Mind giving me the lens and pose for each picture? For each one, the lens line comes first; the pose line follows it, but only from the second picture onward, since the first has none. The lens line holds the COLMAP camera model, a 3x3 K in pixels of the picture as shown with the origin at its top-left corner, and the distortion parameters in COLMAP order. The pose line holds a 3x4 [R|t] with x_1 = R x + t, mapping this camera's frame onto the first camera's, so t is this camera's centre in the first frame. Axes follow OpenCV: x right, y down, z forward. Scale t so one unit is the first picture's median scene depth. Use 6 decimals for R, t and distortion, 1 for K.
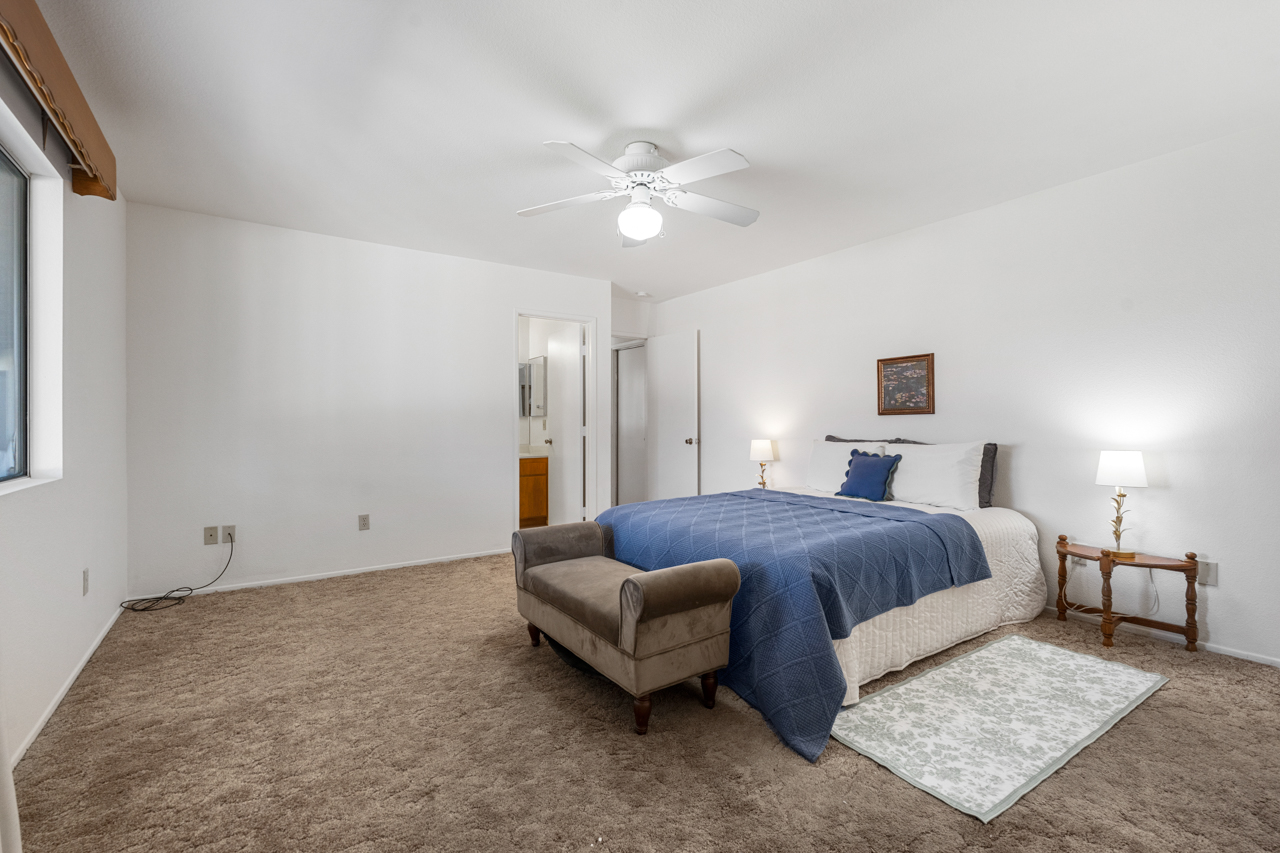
lens RADIAL K [[561.0, 0, 641.1], [0, 561.0, 423.5], [0, 0, 1]] dist [-0.008402, 0.002622]
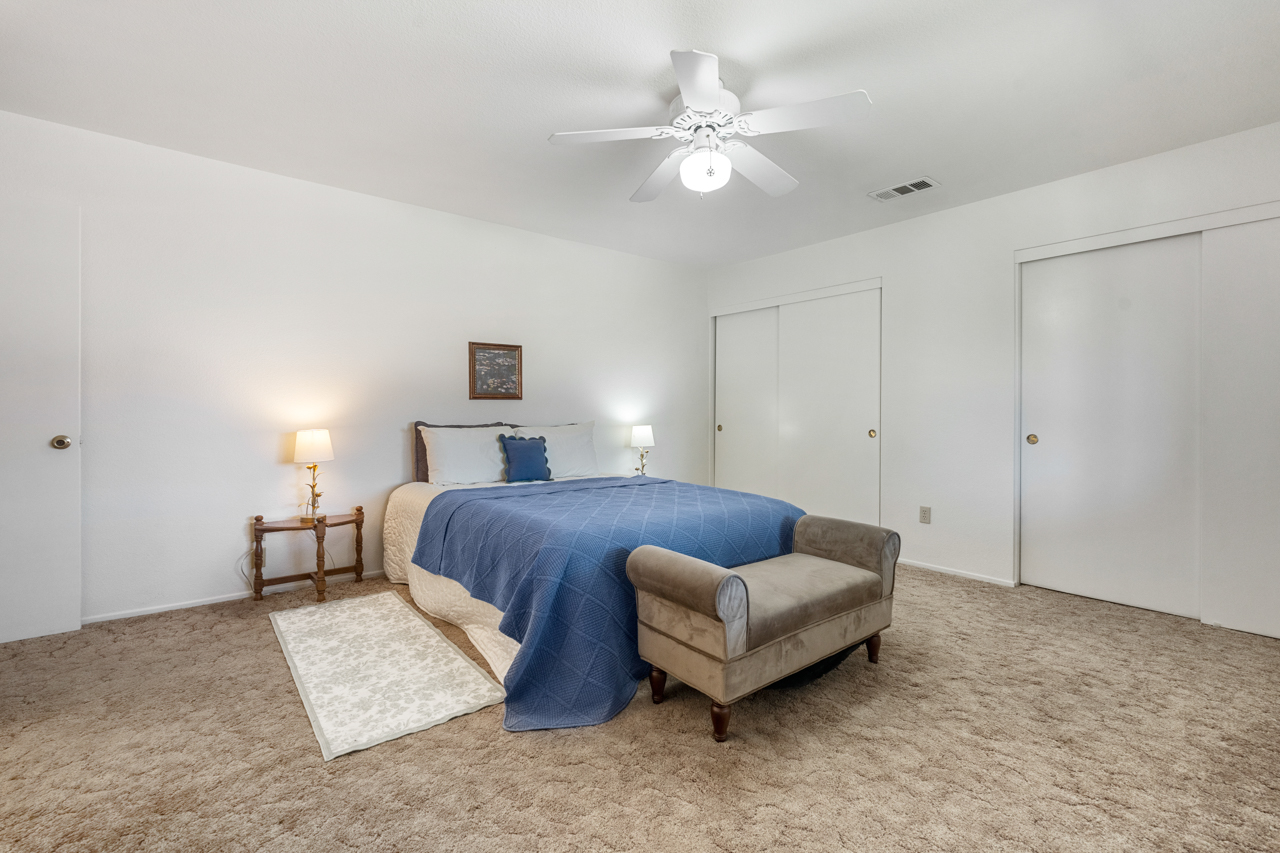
lens RADIAL K [[561.0, 0, 641.9], [0, 561.0, 423.7], [0, 0, 1]] dist [-0.008402, 0.002622]
pose [[-0.075675, -0.031245, 0.996643, -0.597905], [-0.010283, 0.999480, 0.030554, -0.005365], [-0.997080, -0.007936, -0.075957, 0.804418]]
